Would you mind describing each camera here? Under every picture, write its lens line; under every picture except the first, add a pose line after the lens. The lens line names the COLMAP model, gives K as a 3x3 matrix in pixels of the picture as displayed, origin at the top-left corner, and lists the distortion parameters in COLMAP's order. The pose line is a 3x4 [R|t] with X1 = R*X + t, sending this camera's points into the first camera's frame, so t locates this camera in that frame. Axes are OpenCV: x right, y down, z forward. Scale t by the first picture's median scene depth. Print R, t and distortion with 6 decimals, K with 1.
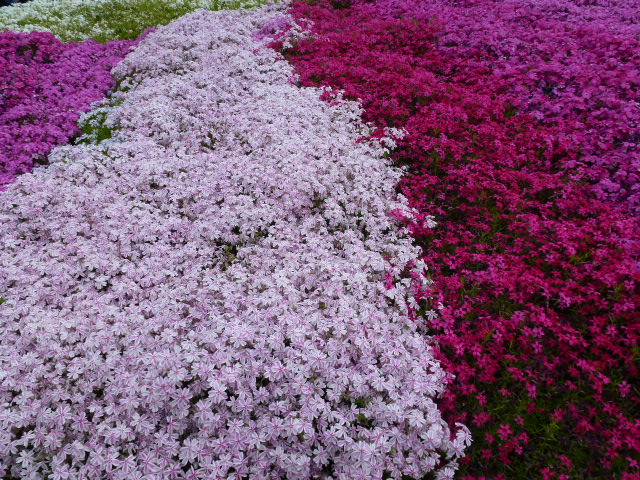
lens RADIAL K [[458.9, 0, 319.9], [0, 458.9, 241.2], [0, 0, 1]] dist [-0.050153, 0.001119]
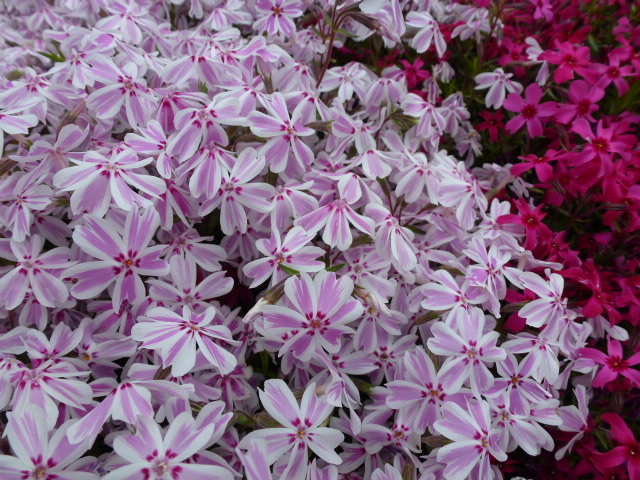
lens RADIAL K [[458.9, 0, 320.5], [0, 458.9, 239.4], [0, 0, 1]] dist [-0.050153, 0.001119]
pose [[0.999261, -0.034490, -0.016946, 0.154962], [0.037590, 0.968921, 0.244499, 0.191713], [0.007986, -0.244955, 0.969502, 0.781968]]
